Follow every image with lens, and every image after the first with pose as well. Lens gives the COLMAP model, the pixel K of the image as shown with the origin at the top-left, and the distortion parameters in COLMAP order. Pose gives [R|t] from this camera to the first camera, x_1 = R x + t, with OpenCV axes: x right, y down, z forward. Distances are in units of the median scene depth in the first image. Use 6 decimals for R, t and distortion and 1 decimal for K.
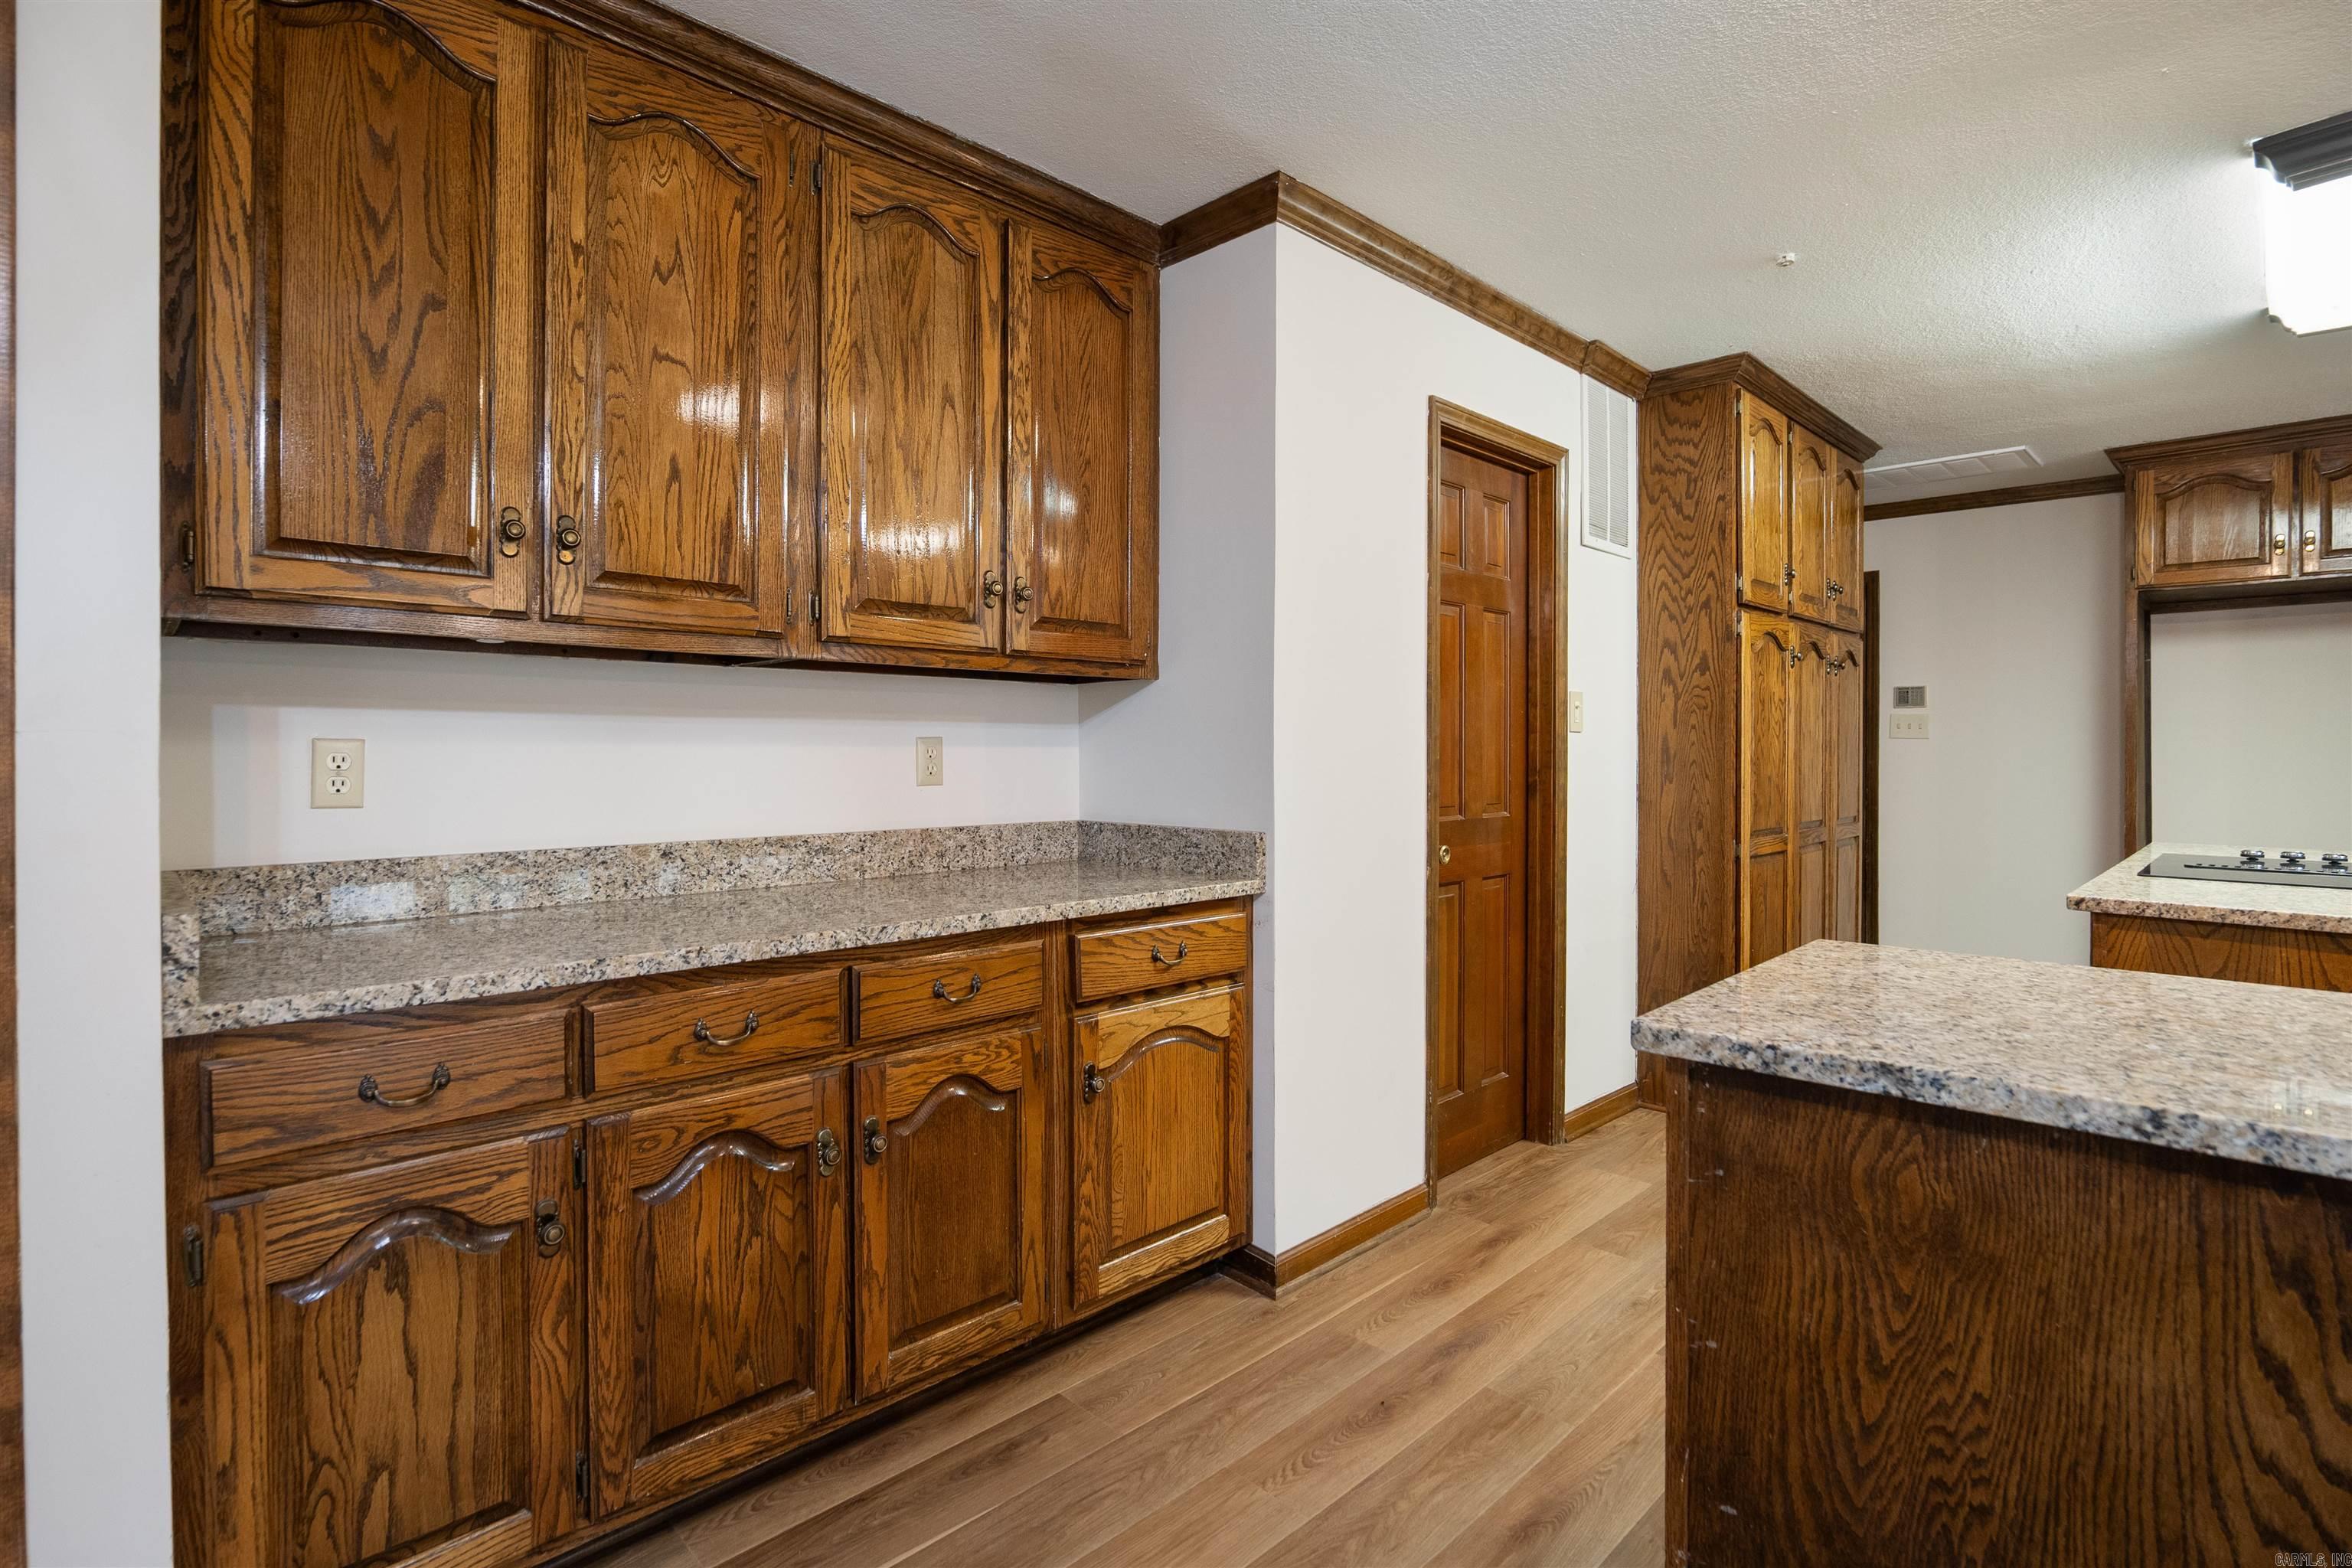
lens RADIAL K [[1108.7, 0, 1180.6], [0, 1108.7, 768.8], [0, 0, 1]] dist [-0.020768, 0.005069]
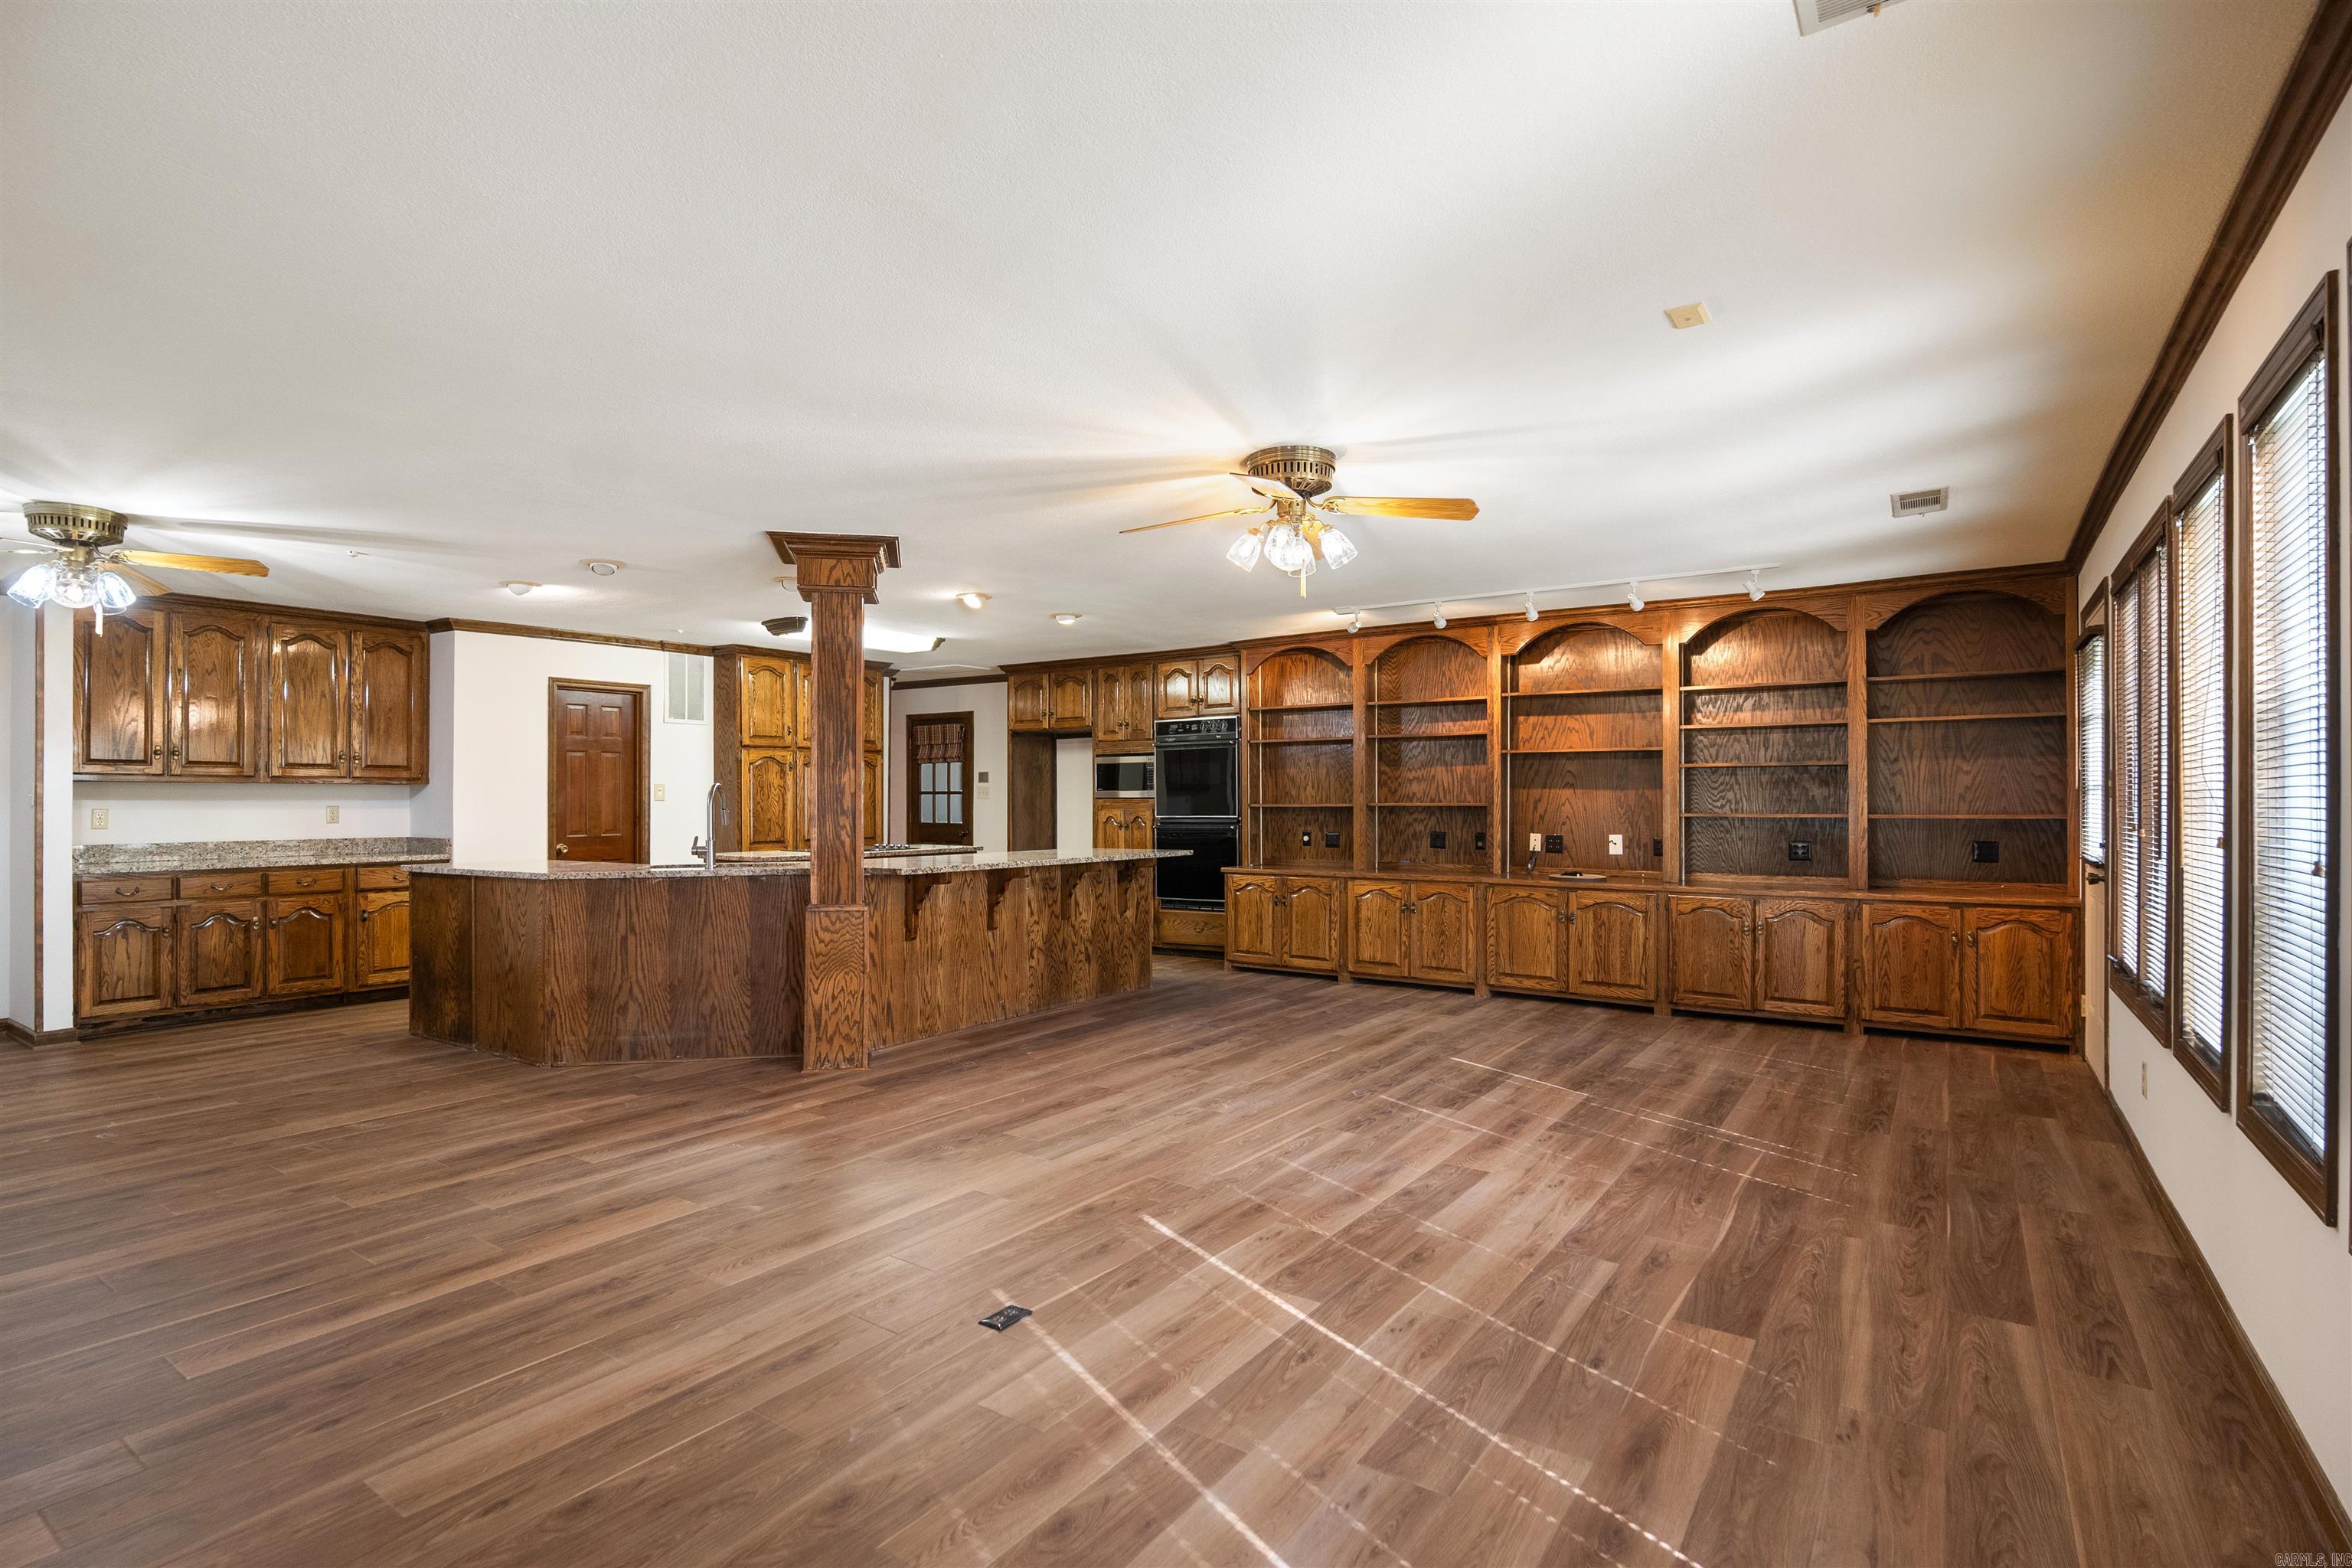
lens RADIAL K [[1115.9, 0, 1171.0], [0, 1115.9, 798.7], [0, 0, 1]] dist [-0.017477, 0.001241]
pose [[0.983295, -0.005206, 0.181944, 1.557287], [0.008218, 0.999841, -0.015801, 0.016326], [-0.181833, 0.017032, 0.983182, -2.450435]]
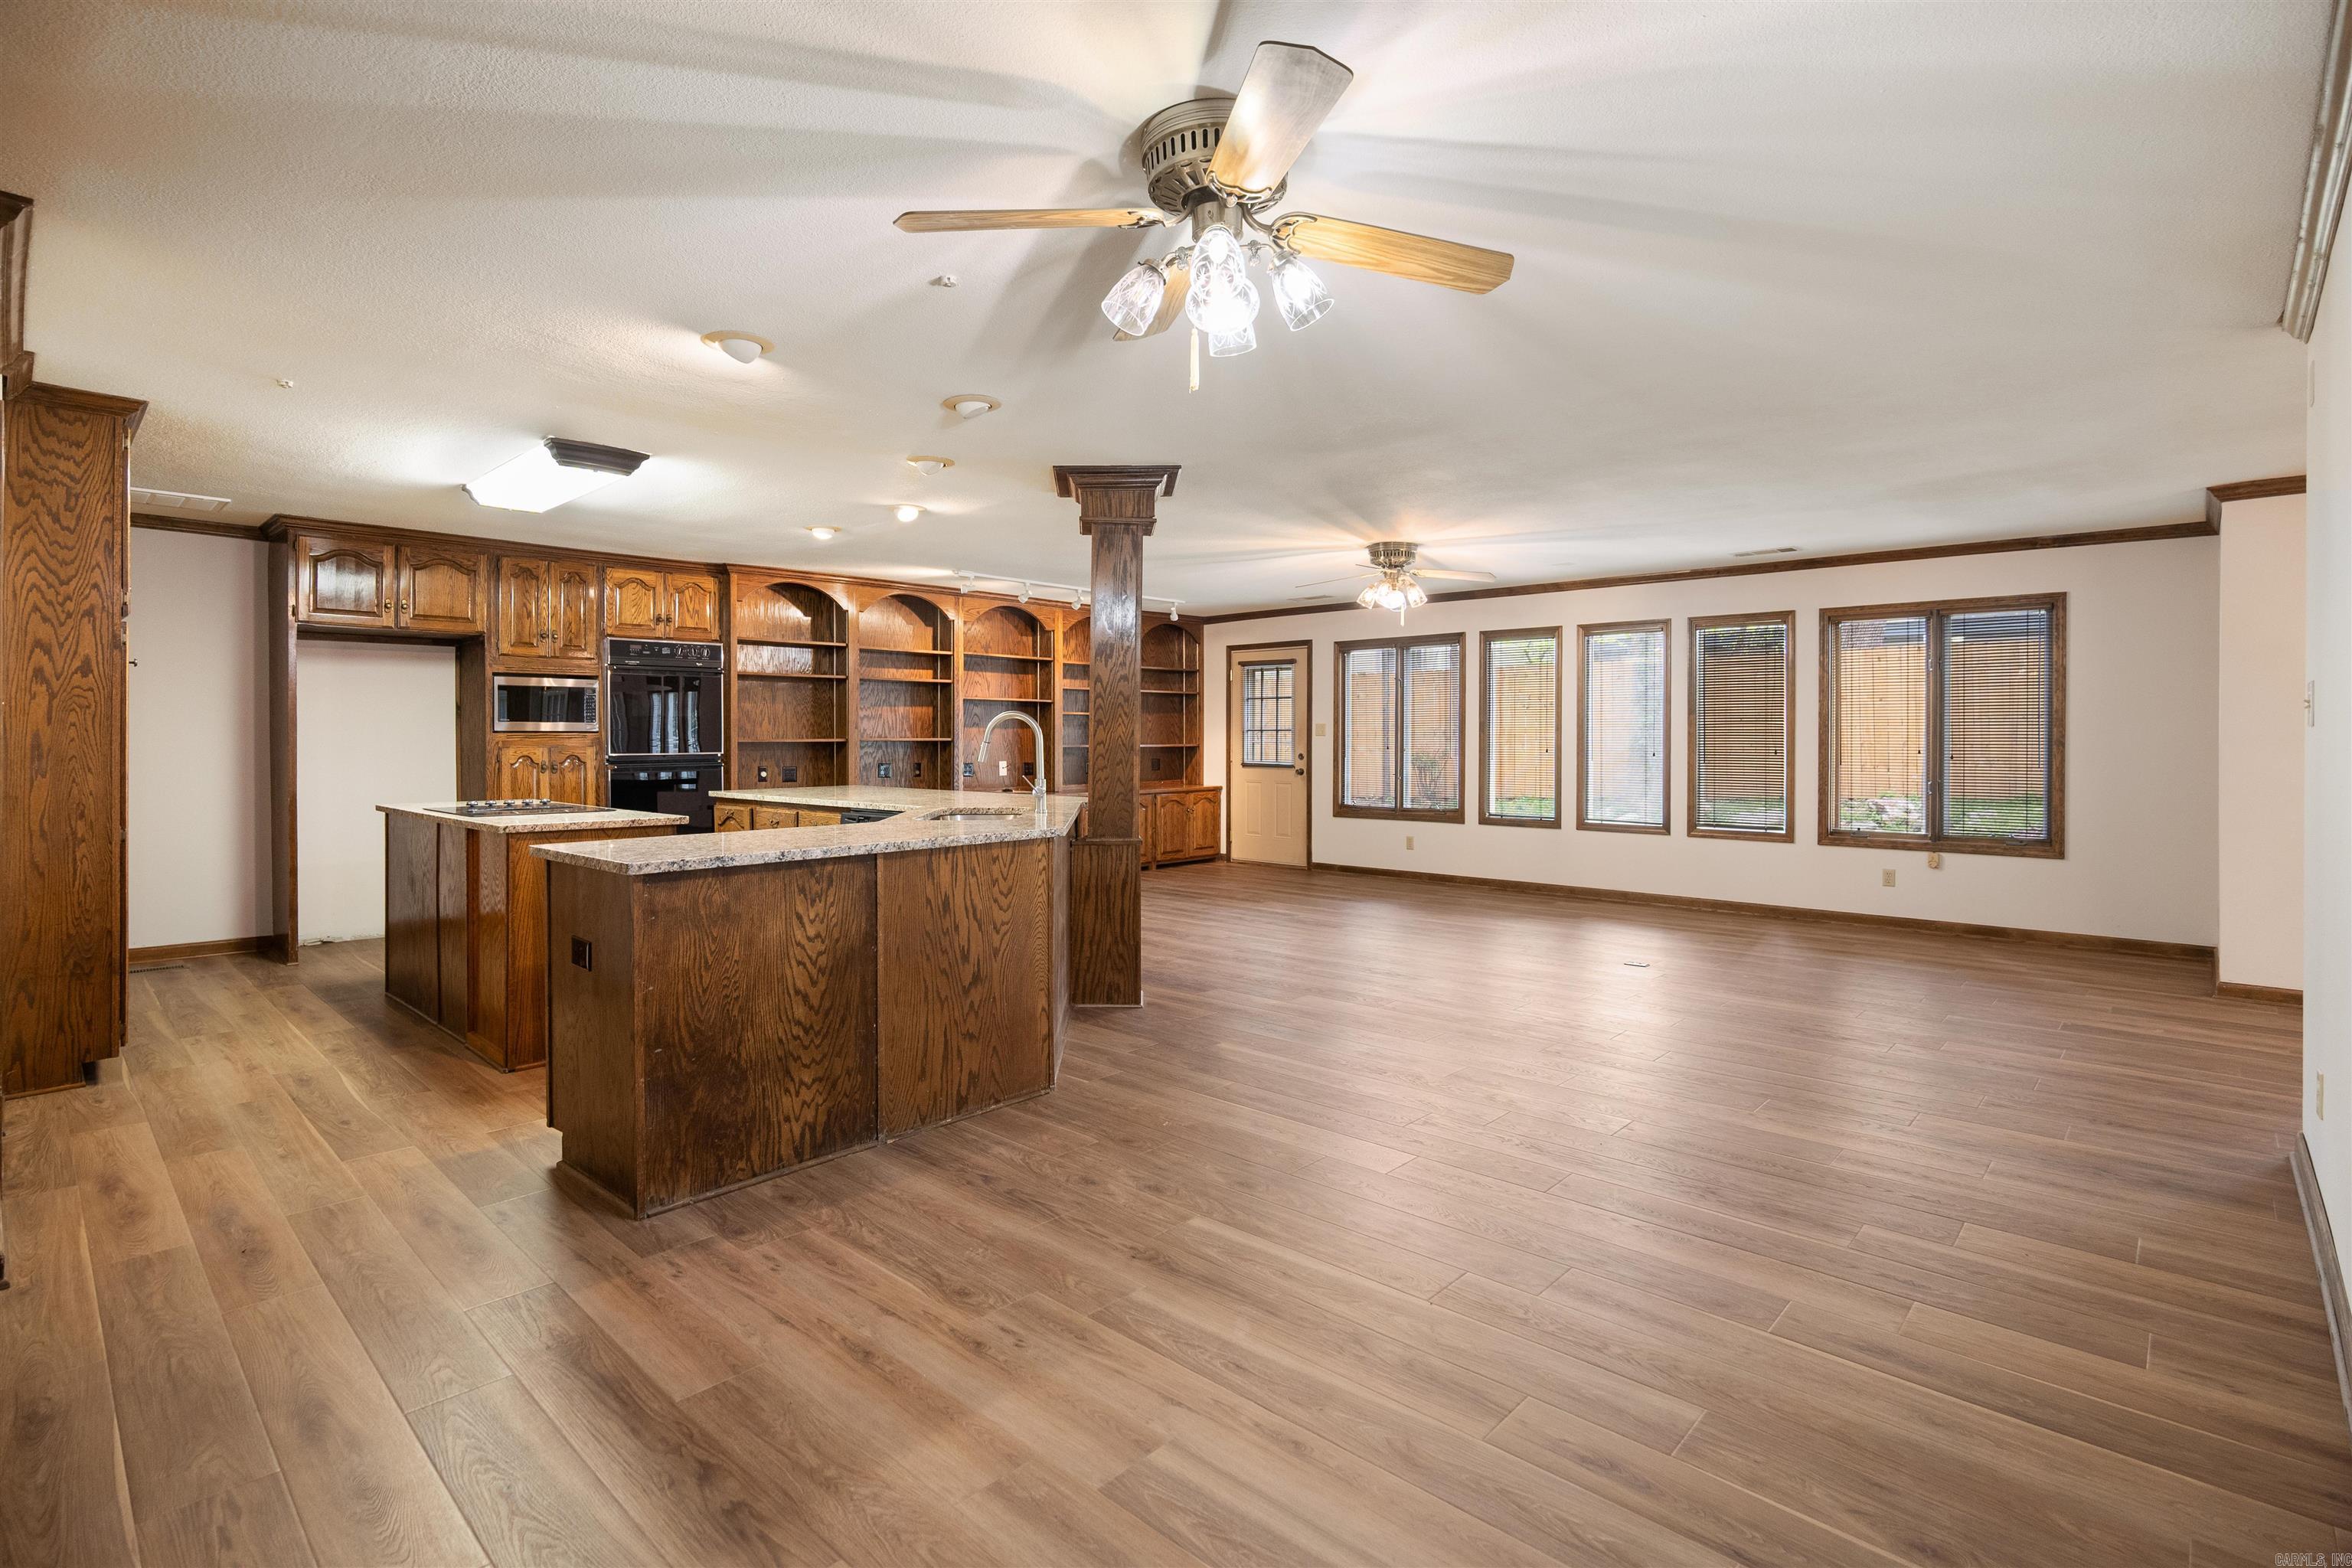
lens RADIAL K [[1120.1, 0, 1186.2], [0, 1120.1, 687.4], [0, 0, 1]] dist [-0.018561, -0.000053]
pose [[-0.048534, 0.041875, 0.997943, -1.065643], [0.017252, 0.999007, -0.041081, -0.018163], [-0.998673, 0.015223, -0.049208, -0.051217]]
